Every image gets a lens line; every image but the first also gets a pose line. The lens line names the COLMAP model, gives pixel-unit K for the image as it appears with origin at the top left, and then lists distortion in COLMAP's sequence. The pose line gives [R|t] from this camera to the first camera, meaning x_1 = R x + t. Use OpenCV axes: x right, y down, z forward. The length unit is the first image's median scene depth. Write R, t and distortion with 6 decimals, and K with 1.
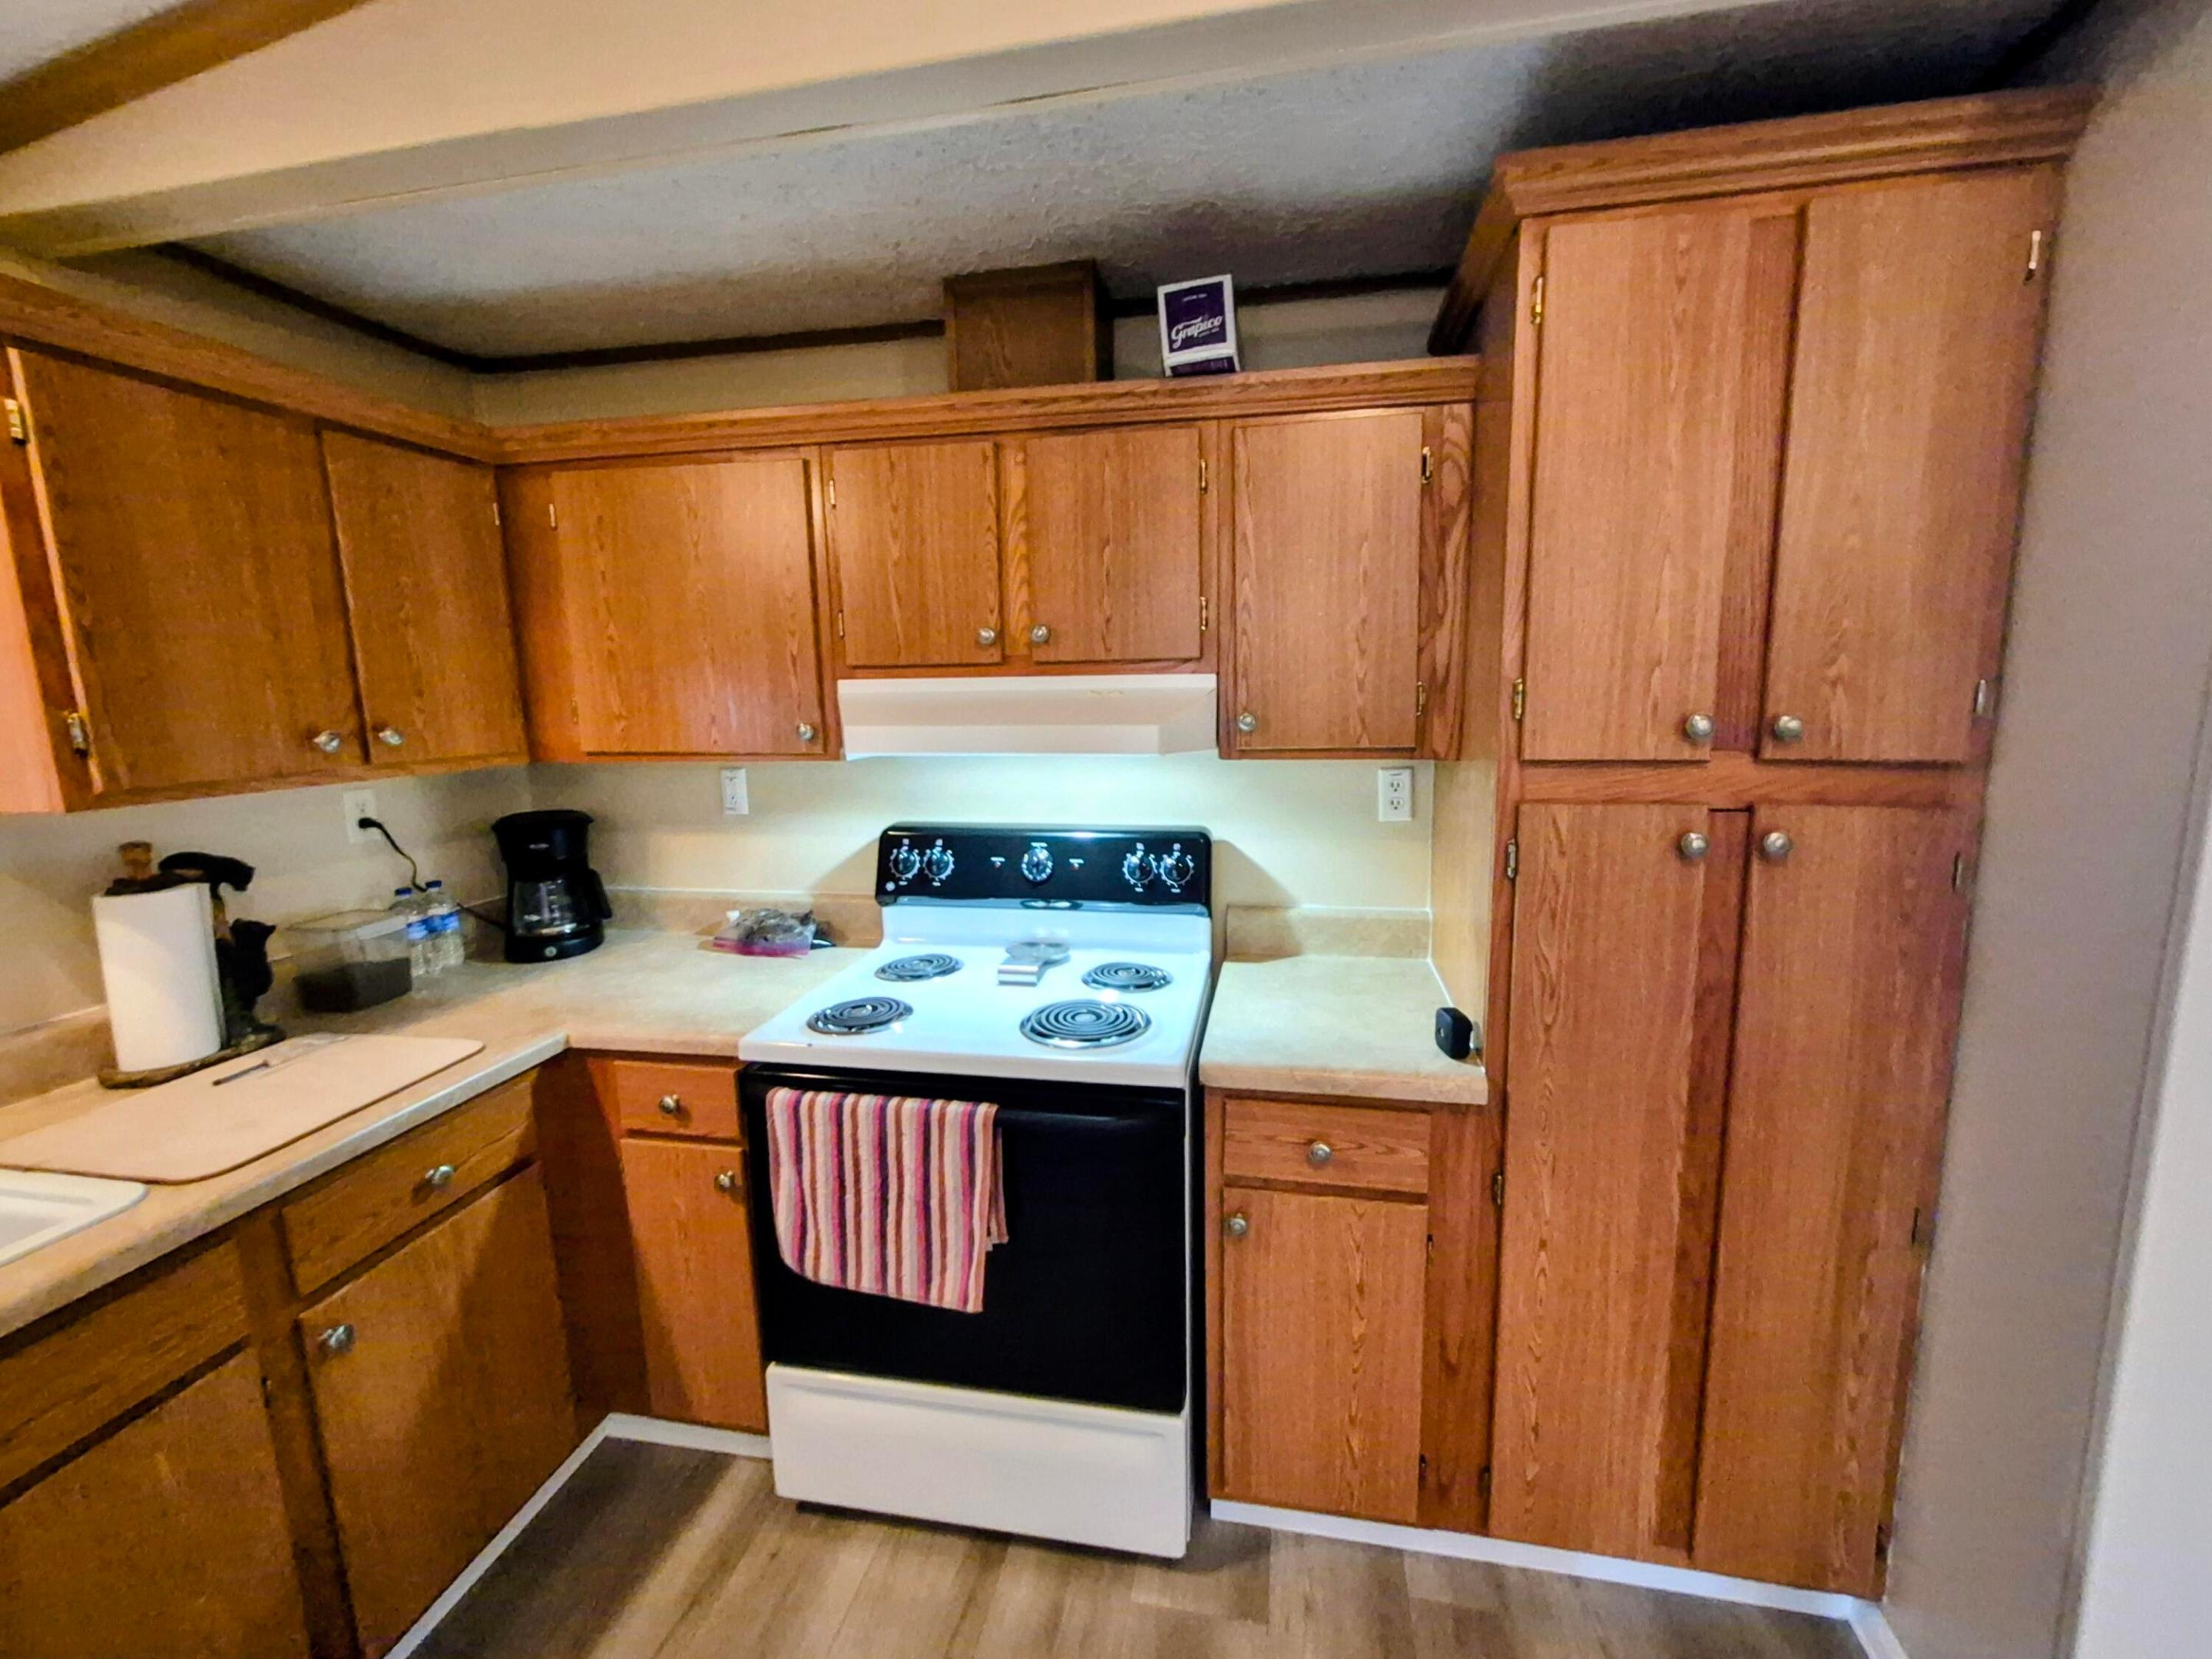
lens RADIAL K [[876.8, 0, 1108.4], [0, 876.8, 819.6], [0, 0, 1]] dist [0.003558, -0.002094]
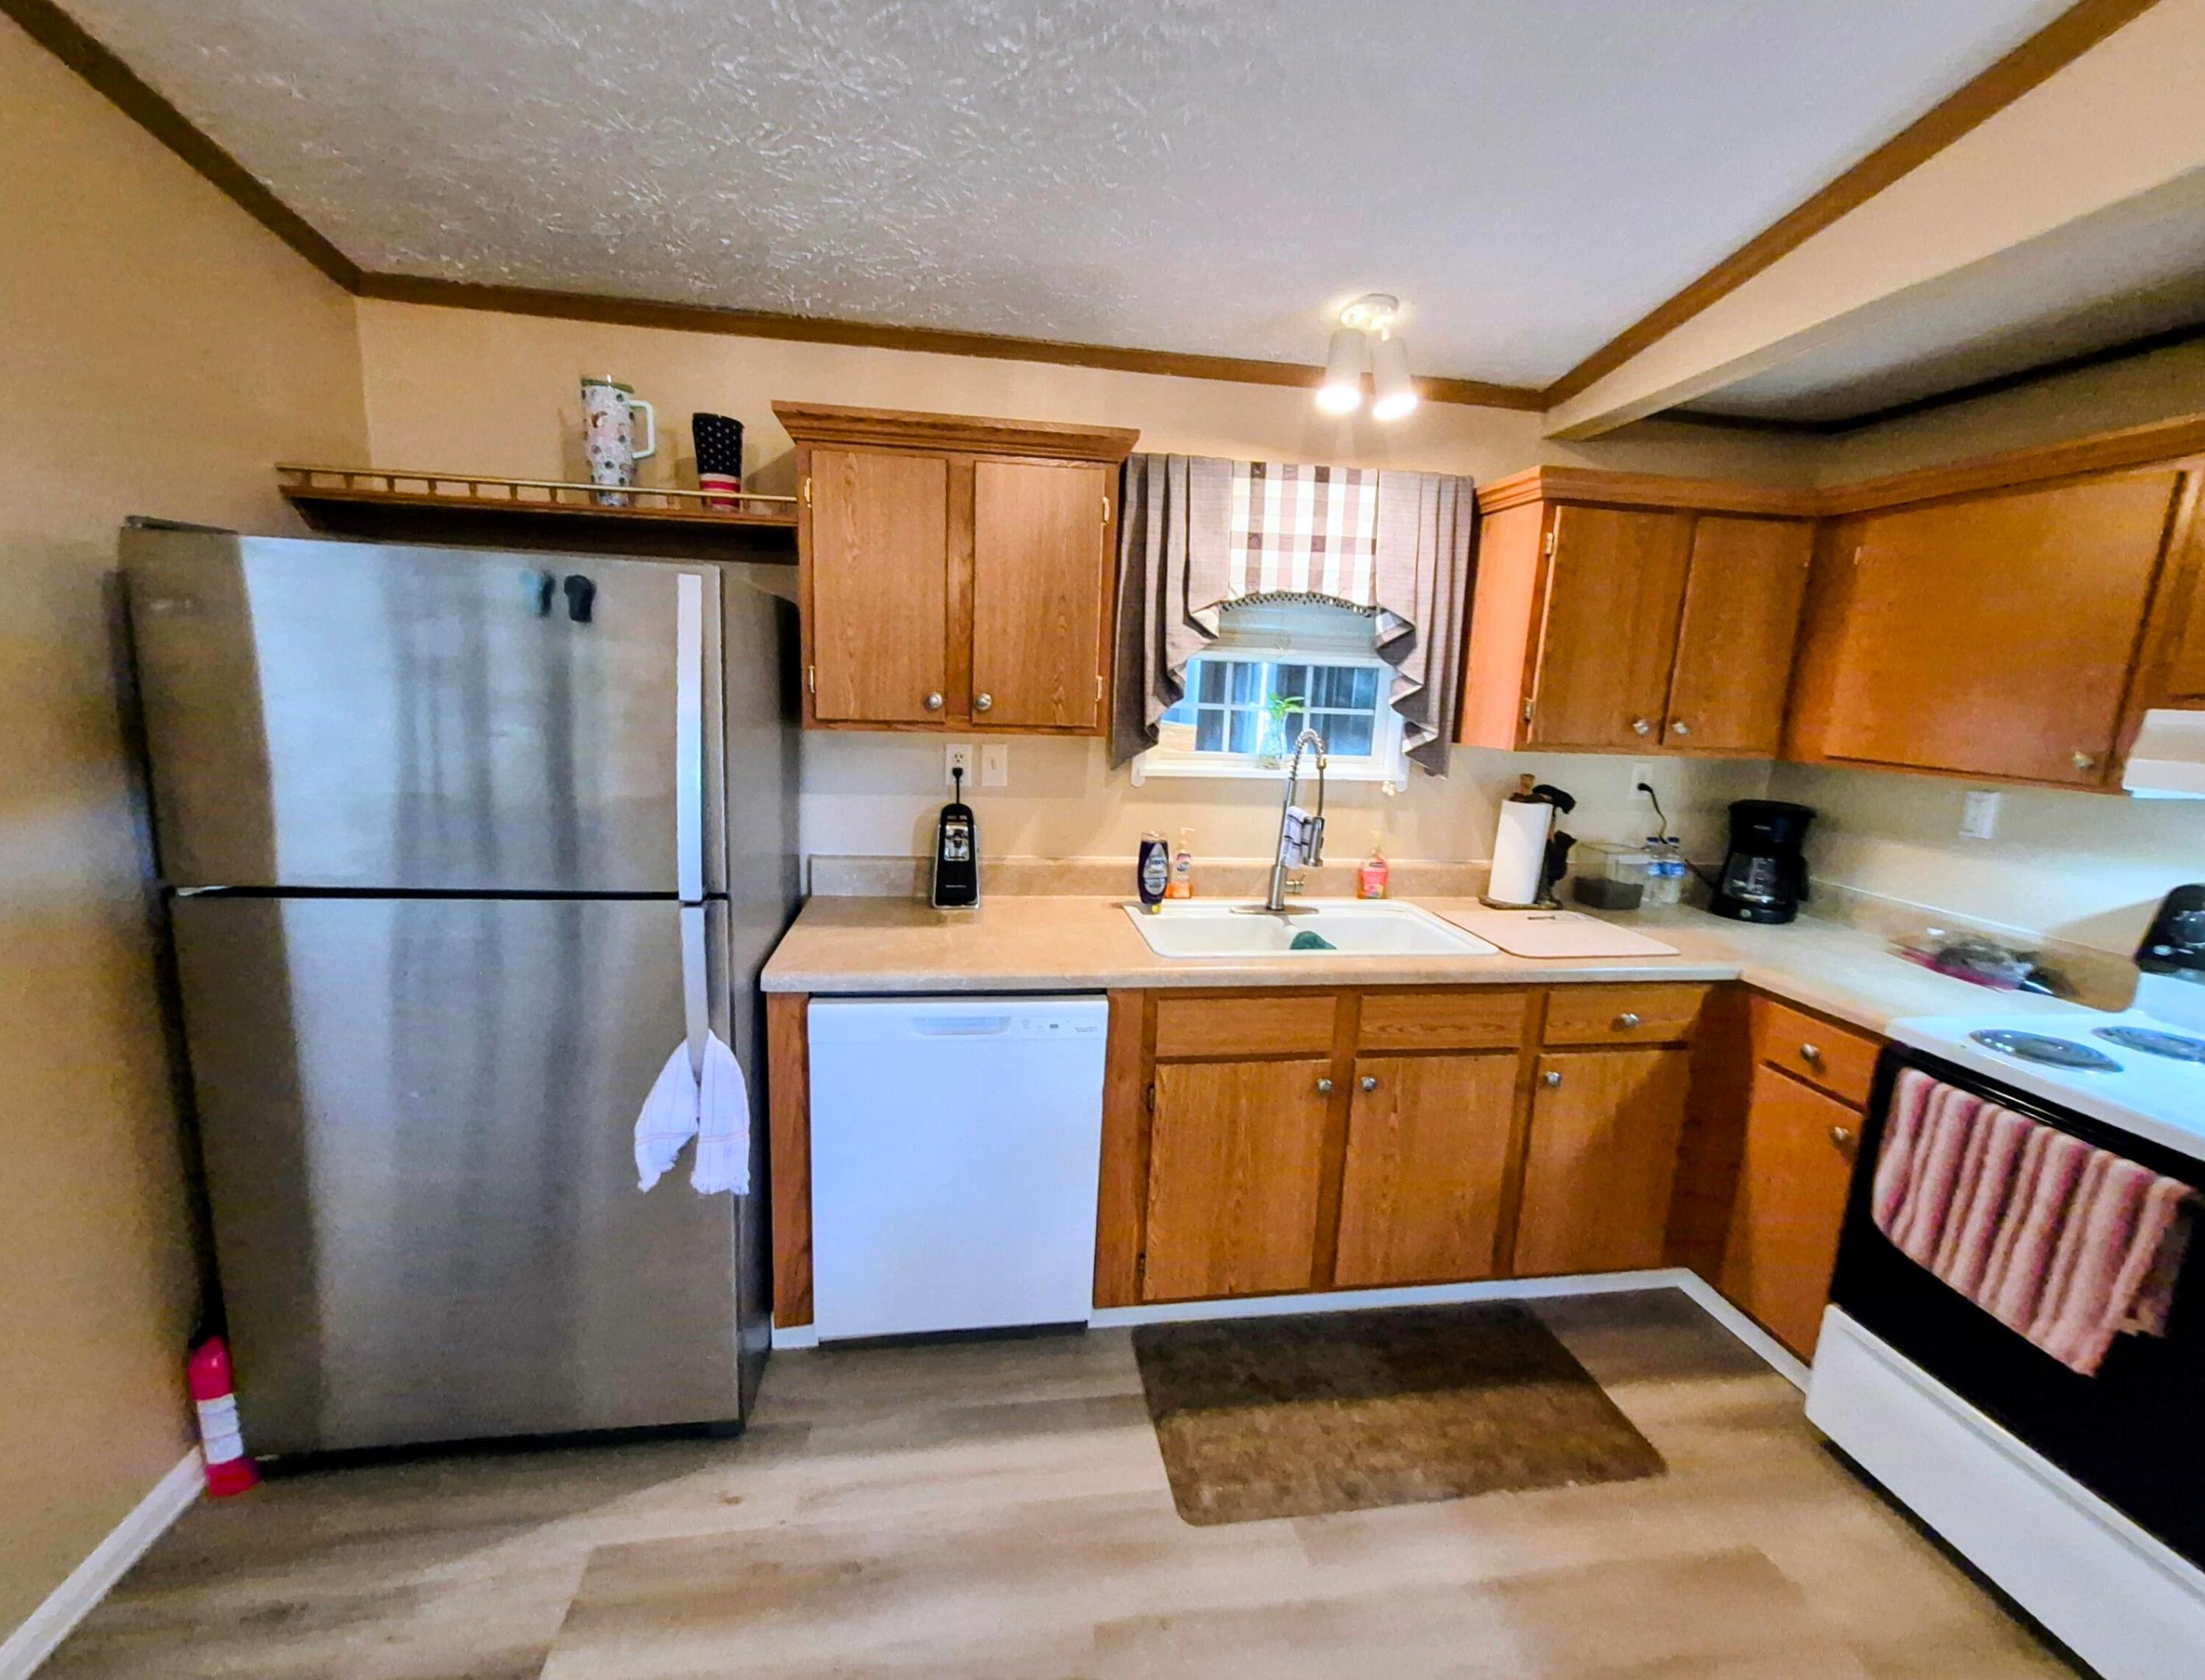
lens RADIAL K [[891.8, 0, 1094.3], [0, 891.8, 837.0], [0, 0, 1]] dist [0.001764, 0.000309]
pose [[0.322692, 0.203442, -0.924382, 0.254268], [-0.189058, 0.970801, 0.147660, 0.044678], [0.927430, 0.127113, 0.351731, -0.373517]]
